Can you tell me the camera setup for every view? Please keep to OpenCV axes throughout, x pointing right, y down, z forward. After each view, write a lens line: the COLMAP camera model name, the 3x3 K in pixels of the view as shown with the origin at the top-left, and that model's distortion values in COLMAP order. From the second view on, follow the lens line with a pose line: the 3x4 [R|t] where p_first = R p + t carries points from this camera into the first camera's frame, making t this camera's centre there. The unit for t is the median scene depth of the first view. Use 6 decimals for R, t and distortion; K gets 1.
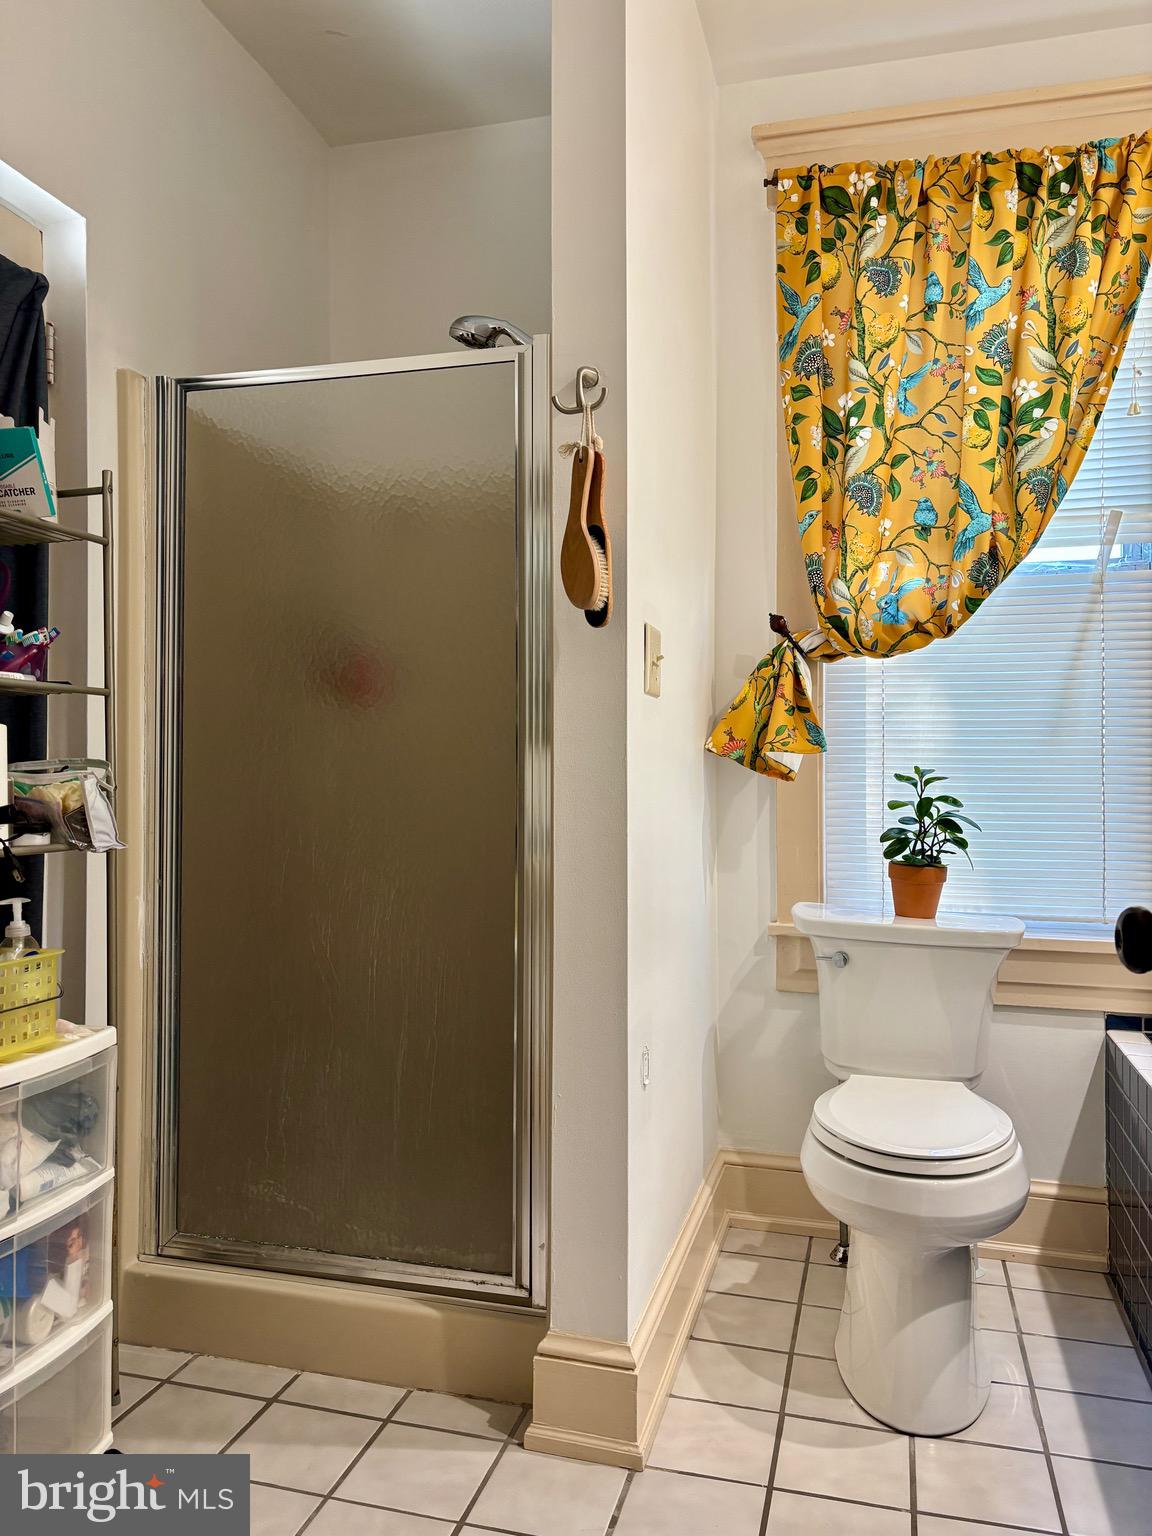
lens RADIAL K [[1147.4, 0, 571.6], [0, 1147.4, 769.2], [0, 0, 1]] dist [0.043572, -0.039488]
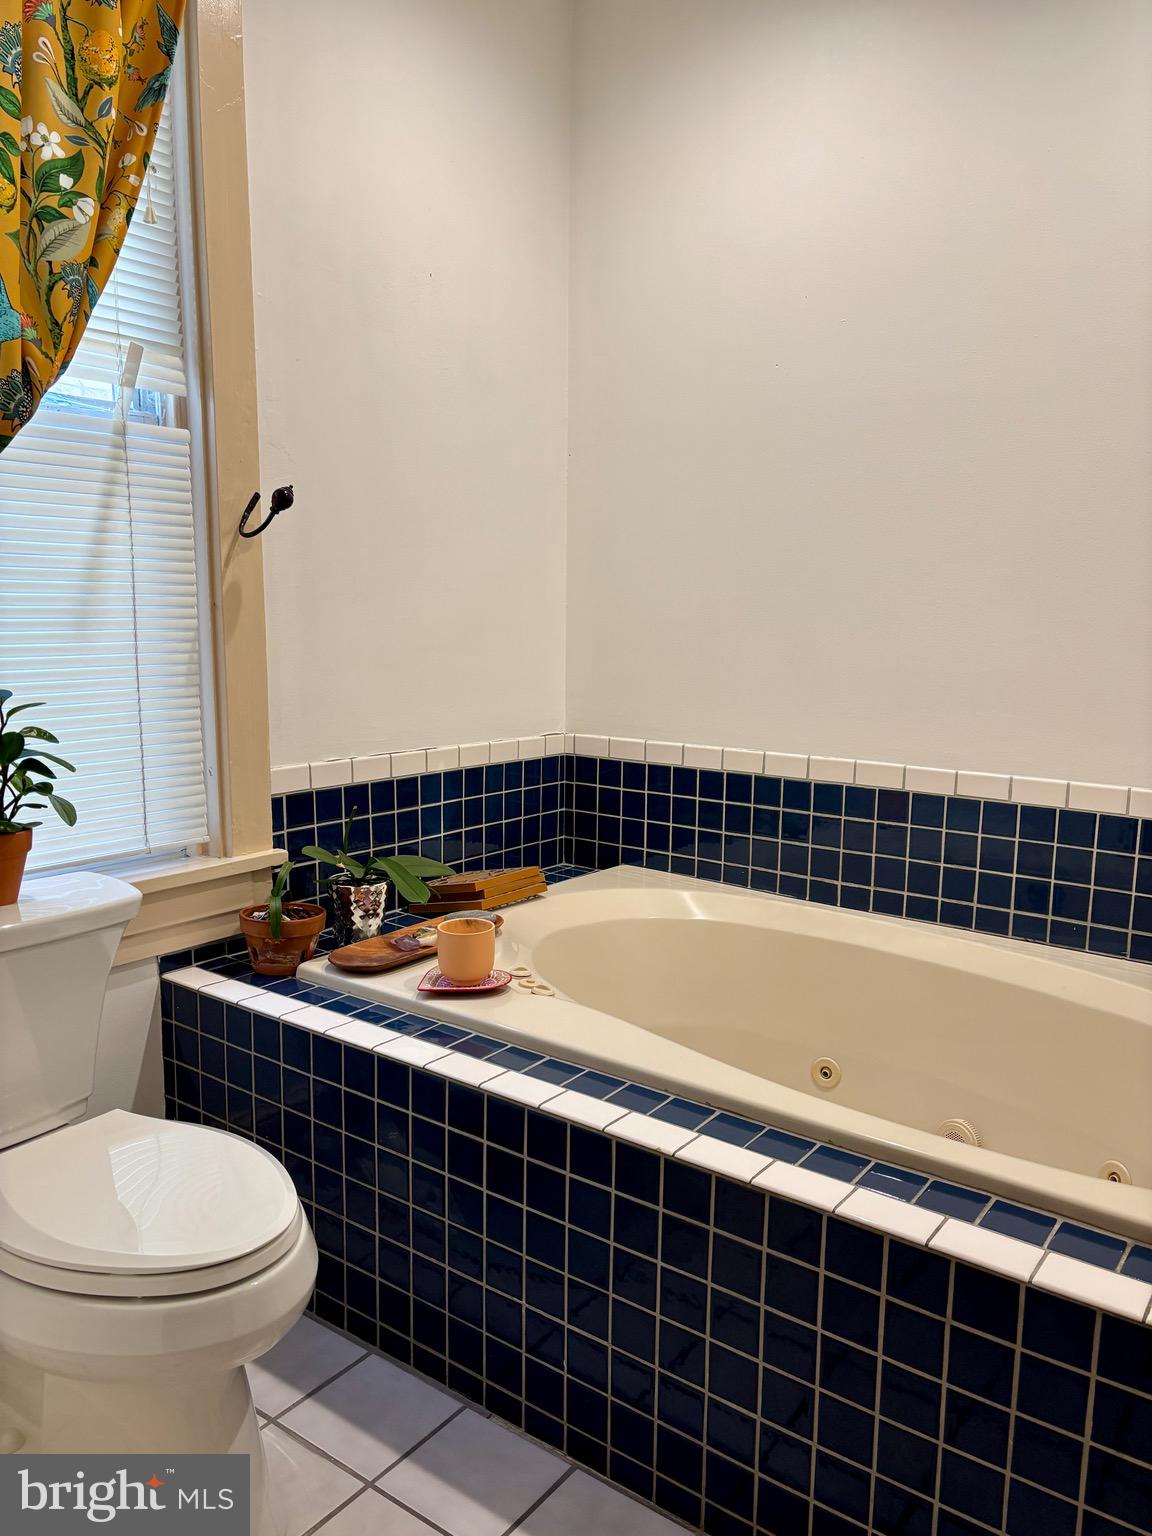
lens RADIAL K [[1147.4, 0, 578.5], [0, 1147.4, 760.1], [0, 0, 1]] dist [0.043572, -0.039488]
pose [[0.357235, -0.135811, 0.924088, -0.198640], [-0.000709, 0.989332, 0.145674, -0.057462], [-0.934014, -0.052695, 0.353328, 0.427249]]
